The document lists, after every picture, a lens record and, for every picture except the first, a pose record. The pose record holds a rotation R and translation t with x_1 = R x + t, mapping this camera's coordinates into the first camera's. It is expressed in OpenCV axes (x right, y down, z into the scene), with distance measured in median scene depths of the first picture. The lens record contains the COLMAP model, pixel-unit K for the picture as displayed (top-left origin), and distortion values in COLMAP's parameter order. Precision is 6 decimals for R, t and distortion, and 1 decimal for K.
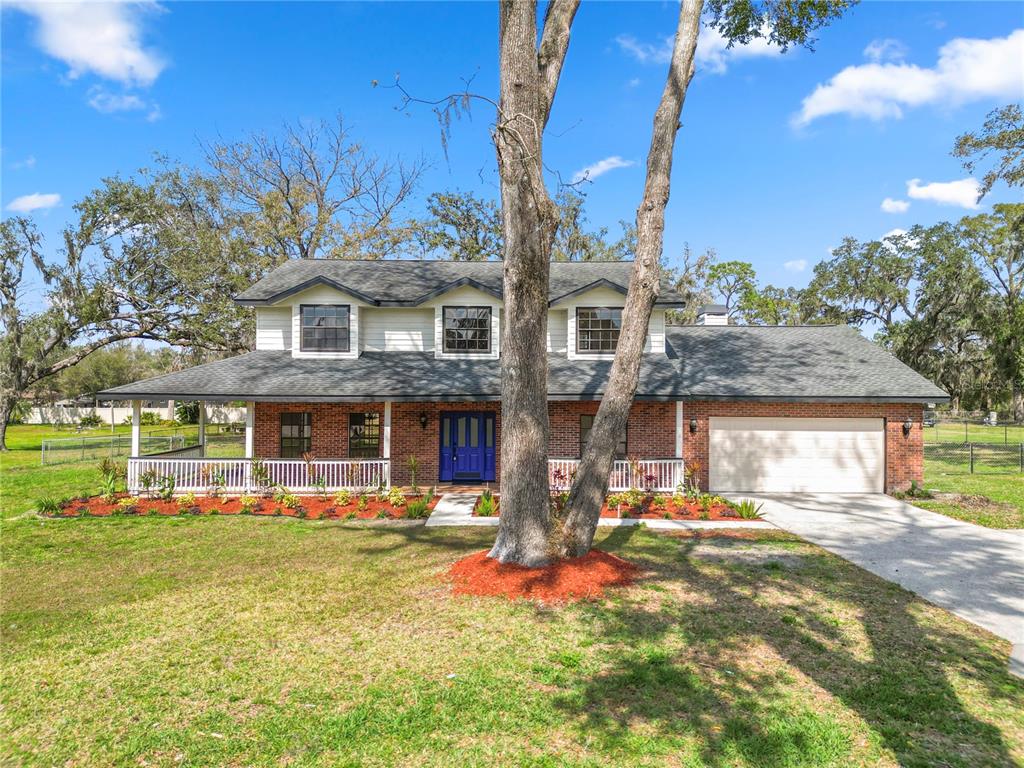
lens RADIAL K [[716.1, 0, 512.3], [0, 716.1, 399.5], [0, 0, 1]] dist [0.028006, -0.007862]
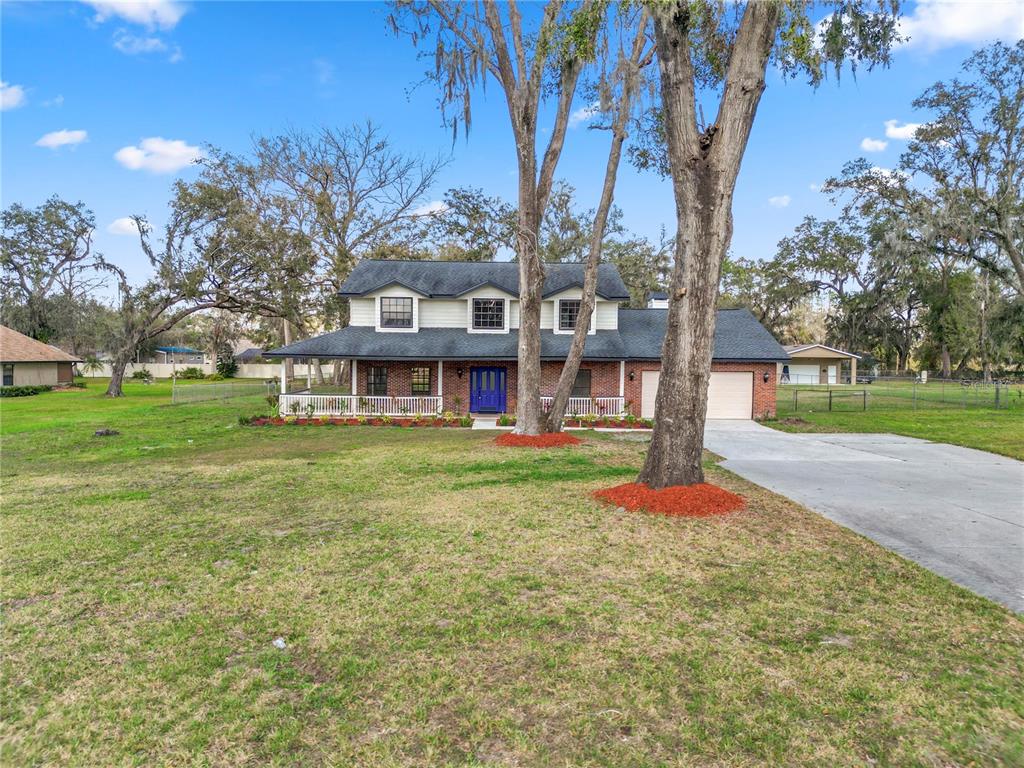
lens RADIAL K [[716.1, 0, 512.3], [0, 716.1, 399.5], [0, 0, 1]] dist [0.028006, -0.007862]
pose [[0.999953, 0.004867, 0.008385, -0.024940], [-0.005344, 0.998319, 0.057718, -0.002512], [-0.008090, -0.057761, 0.998298, -0.559318]]
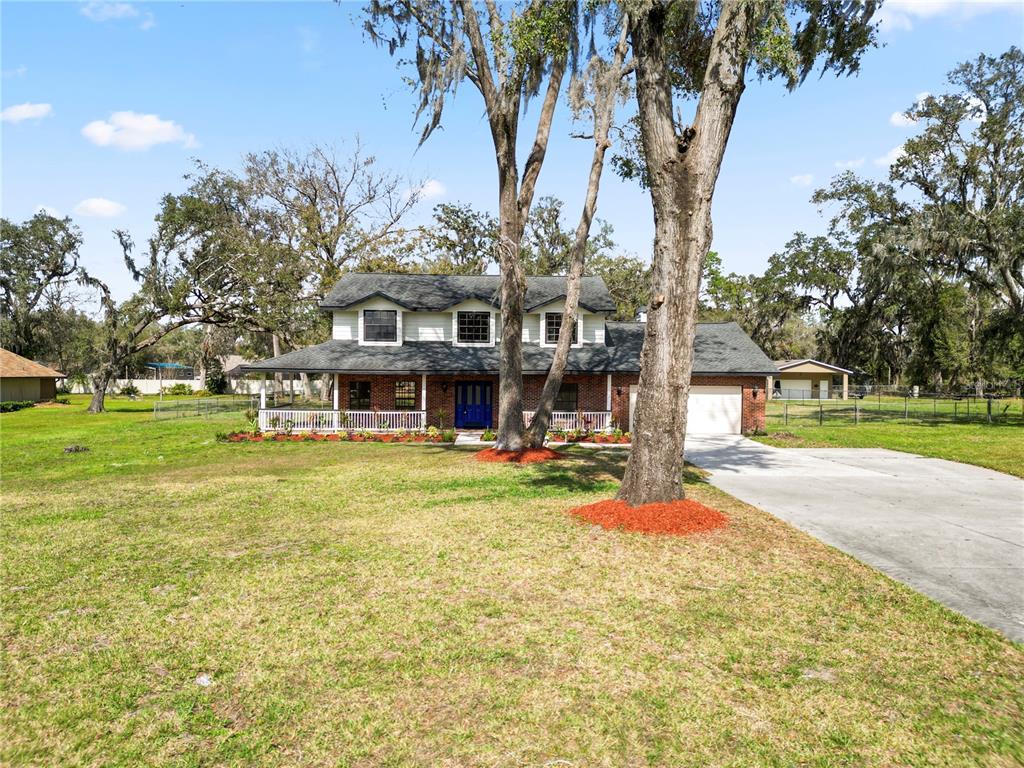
lens RADIAL K [[716.1, 0, 512.3], [0, 716.1, 399.5], [0, 0, 1]] dist [0.028006, -0.007862]
pose [[0.999862, 0.003461, 0.016262, -0.005704], [-0.004034, 0.999369, 0.035300, 0.001619], [-0.016129, -0.035361, 0.999244, -0.531233]]
